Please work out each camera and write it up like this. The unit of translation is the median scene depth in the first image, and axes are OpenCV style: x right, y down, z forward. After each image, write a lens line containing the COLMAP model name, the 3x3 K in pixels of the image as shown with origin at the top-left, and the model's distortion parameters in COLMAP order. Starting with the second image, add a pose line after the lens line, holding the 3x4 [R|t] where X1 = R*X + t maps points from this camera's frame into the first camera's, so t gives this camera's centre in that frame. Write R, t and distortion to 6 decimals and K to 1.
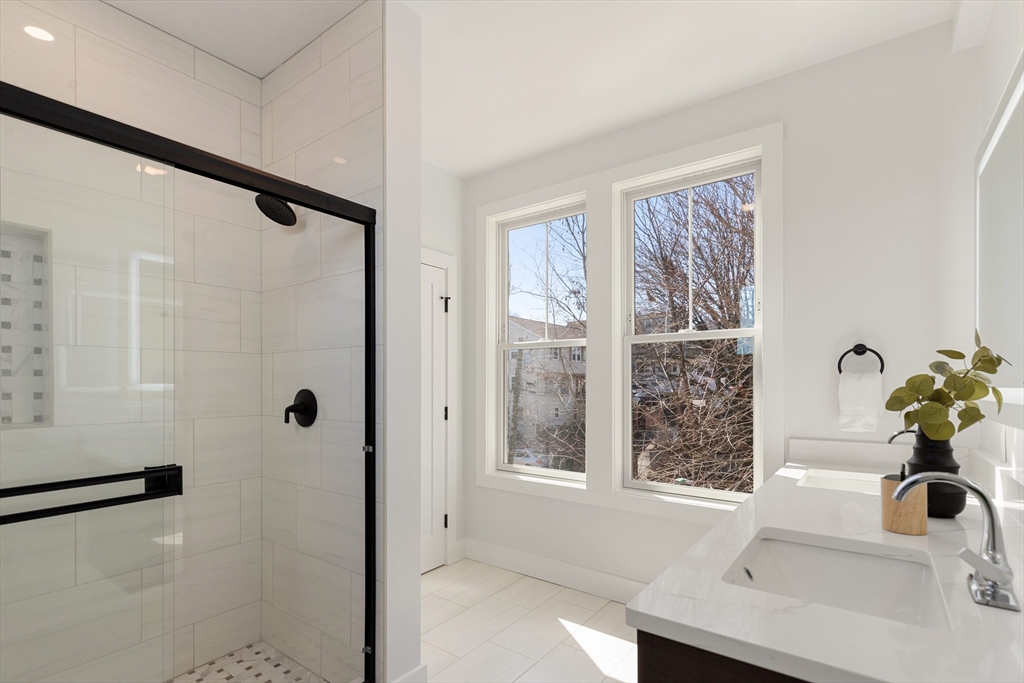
lens RADIAL K [[492.6, 0, 488.0], [0, 492.6, 386.0], [0, 0, 1]] dist [0.001137, -0.000745]
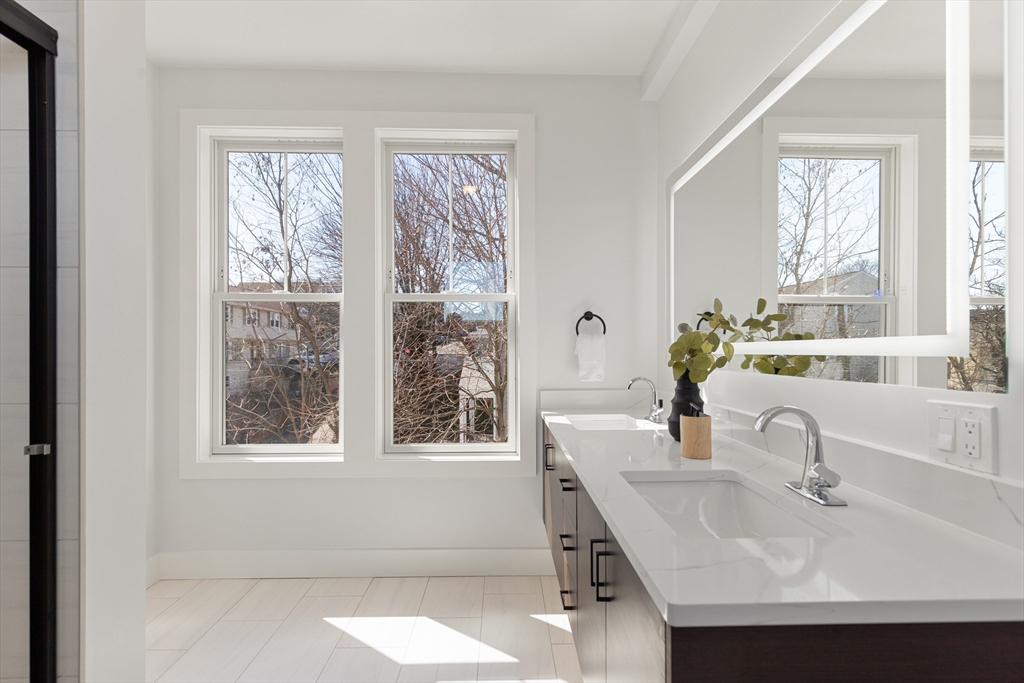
lens RADIAL K [[466.3, 0, 508.2], [0, 466.3, 350.7], [0, 0, 1]] dist [0.006570, -0.000313]
pose [[0.772219, -0.001590, 0.635355, -0.131051], [0.003207, 0.999994, -0.001396, 0.013007], [-0.635349, 0.003115, 0.772219, 0.188046]]
